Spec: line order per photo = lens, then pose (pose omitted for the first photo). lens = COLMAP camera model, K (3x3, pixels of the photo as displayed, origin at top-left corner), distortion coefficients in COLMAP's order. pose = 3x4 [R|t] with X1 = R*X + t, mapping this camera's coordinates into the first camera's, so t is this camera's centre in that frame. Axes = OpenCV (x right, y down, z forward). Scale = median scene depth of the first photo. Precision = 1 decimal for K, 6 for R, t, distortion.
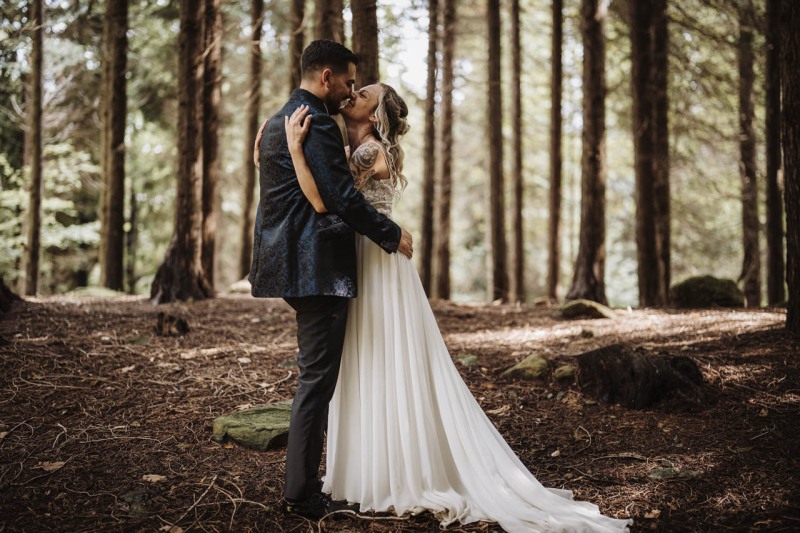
lens RADIAL K [[1167.4, 0, 388.6], [0, 1167.4, 270.5], [0, 0, 1]] dist [-0.138292, 0.916881]
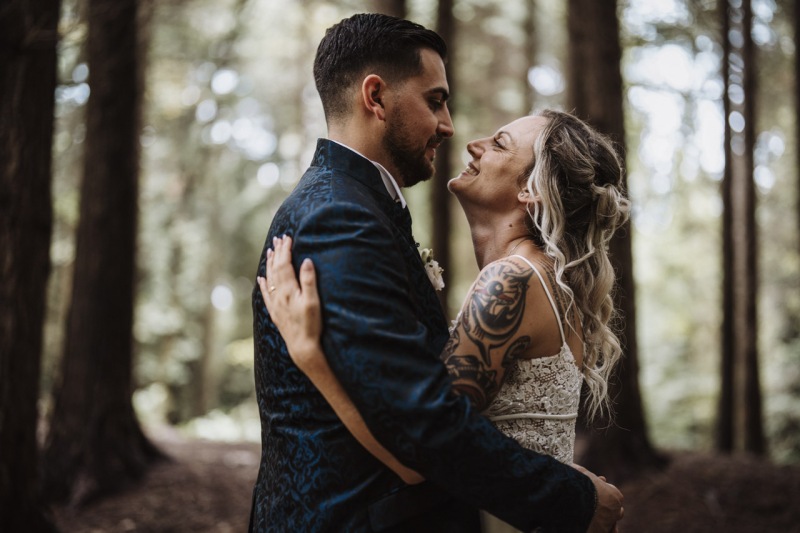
lens RADIAL K [[1167.4, 0, 388.6], [0, 1167.4, 270.5], [0, 0, 1]] dist [-0.138292, 0.916881]
pose [[0.966358, -0.038486, -0.254305, 0.042778], [0.017542, 0.996301, -0.084118, -0.072102], [0.256602, 0.076827, 0.963459, 0.601862]]
